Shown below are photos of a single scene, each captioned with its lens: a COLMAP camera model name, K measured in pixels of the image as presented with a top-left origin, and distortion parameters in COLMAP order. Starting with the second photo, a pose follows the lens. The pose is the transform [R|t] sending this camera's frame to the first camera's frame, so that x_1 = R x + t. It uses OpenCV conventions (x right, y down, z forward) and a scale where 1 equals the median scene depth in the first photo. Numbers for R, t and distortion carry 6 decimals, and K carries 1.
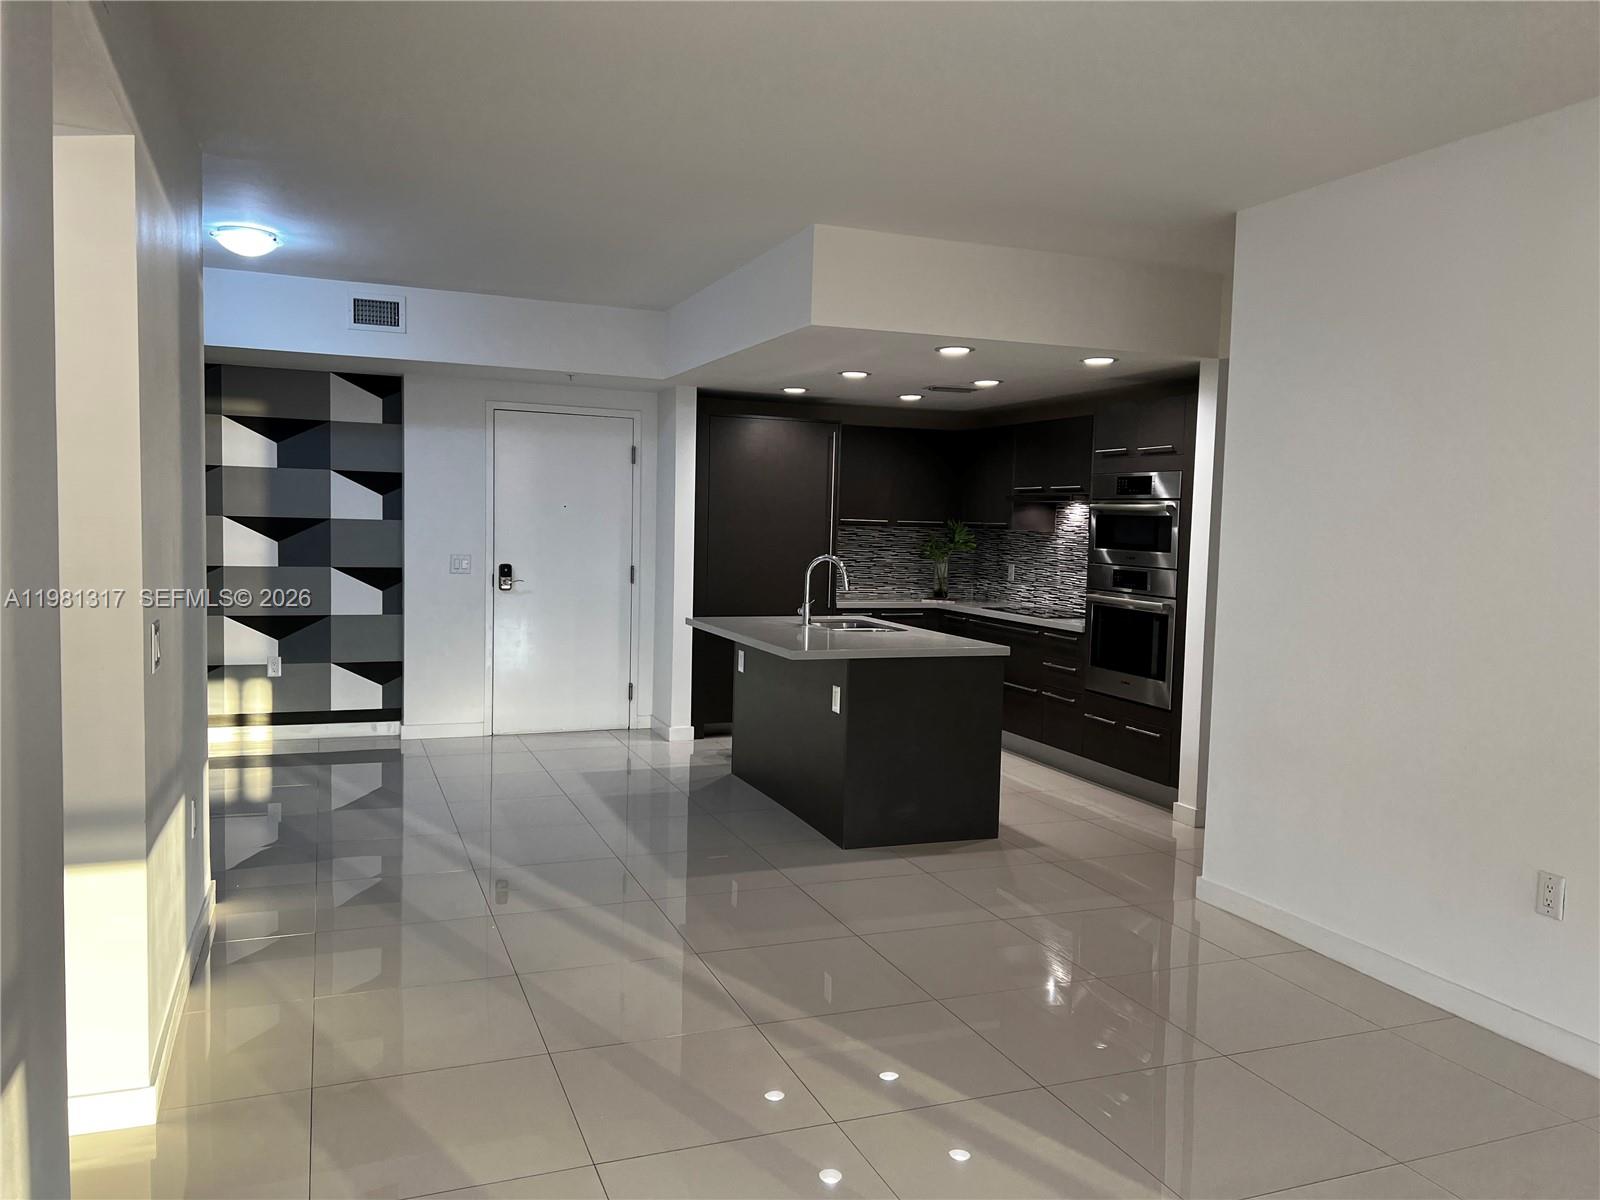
lens RADIAL K [[1168.7, 0, 809.3], [0, 1168.7, 599.0], [0, 0, 1]] dist [0.012638, -0.012267]
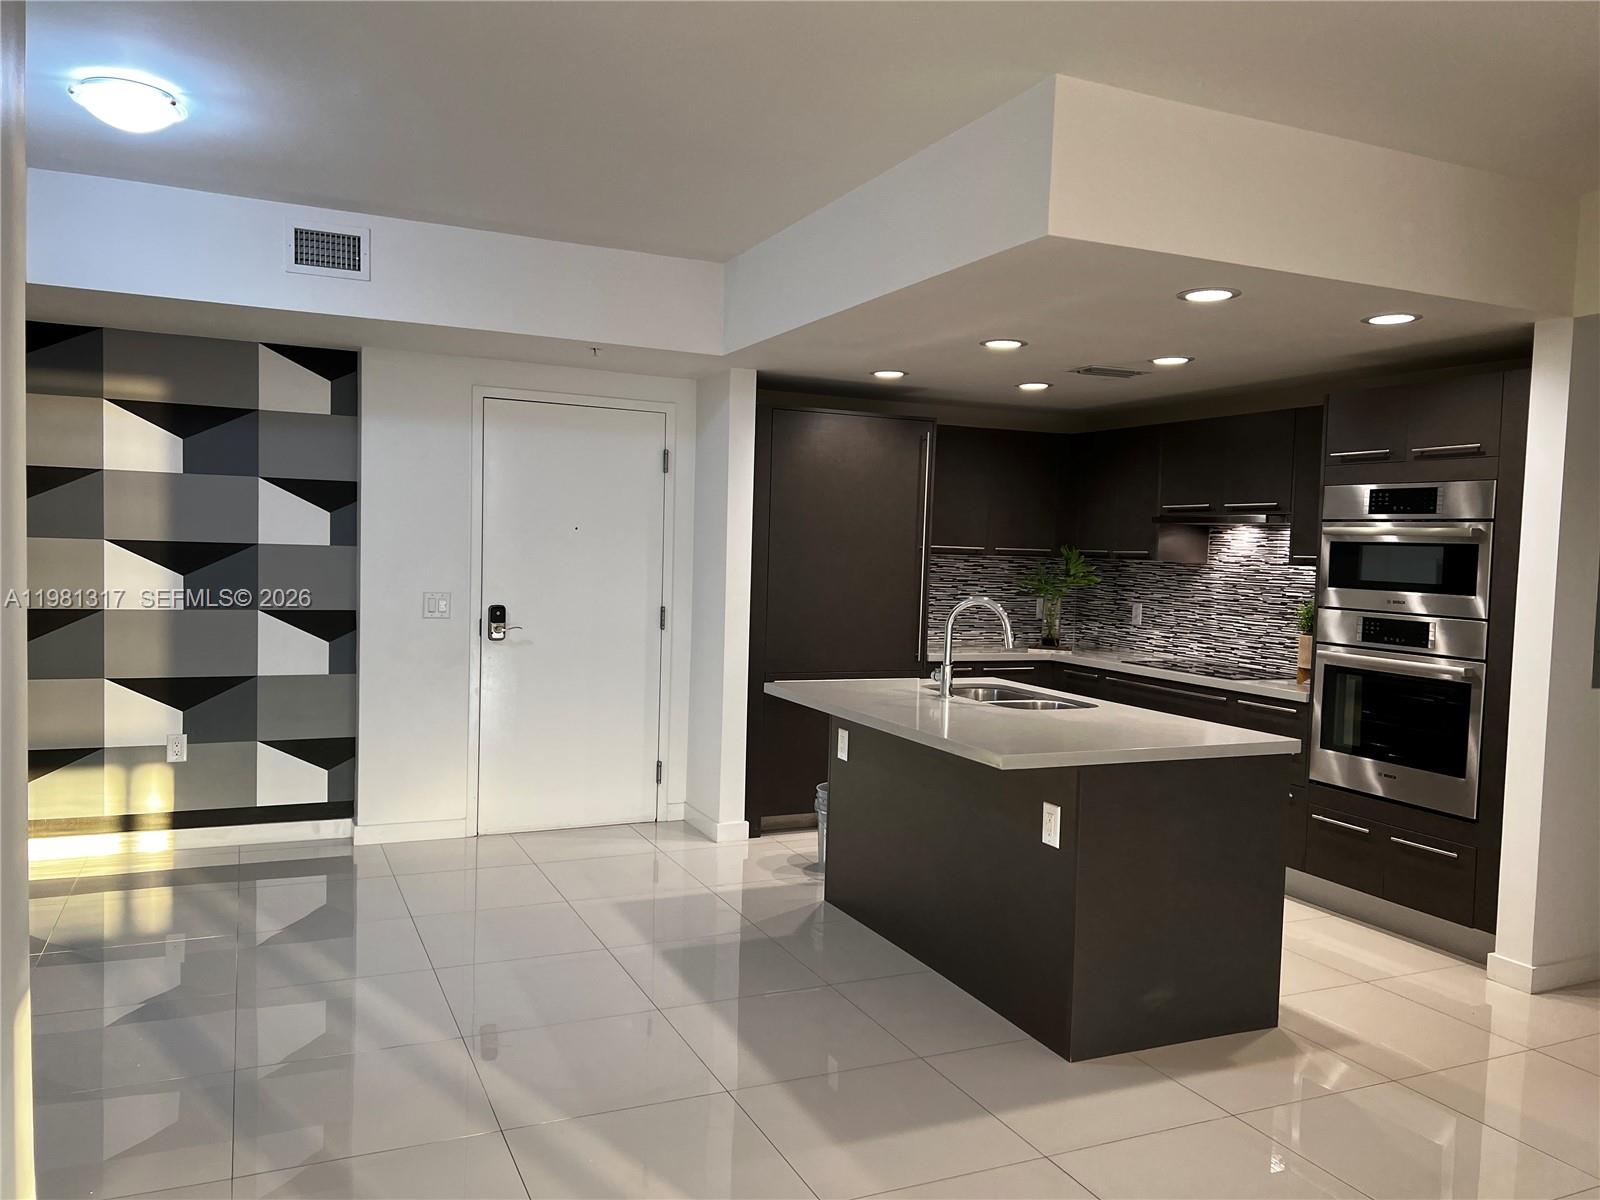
lens RADIAL K [[1168.7, 0, 794.3], [0, 1168.7, 604.2], [0, 0, 1]] dist [0.012638, -0.012267]
pose [[0.998971, 0.000556, 0.045354, -0.109258], [0.000168, 0.999873, -0.015958, -0.019429], [-0.045357, 0.015949, 0.998844, 0.259663]]
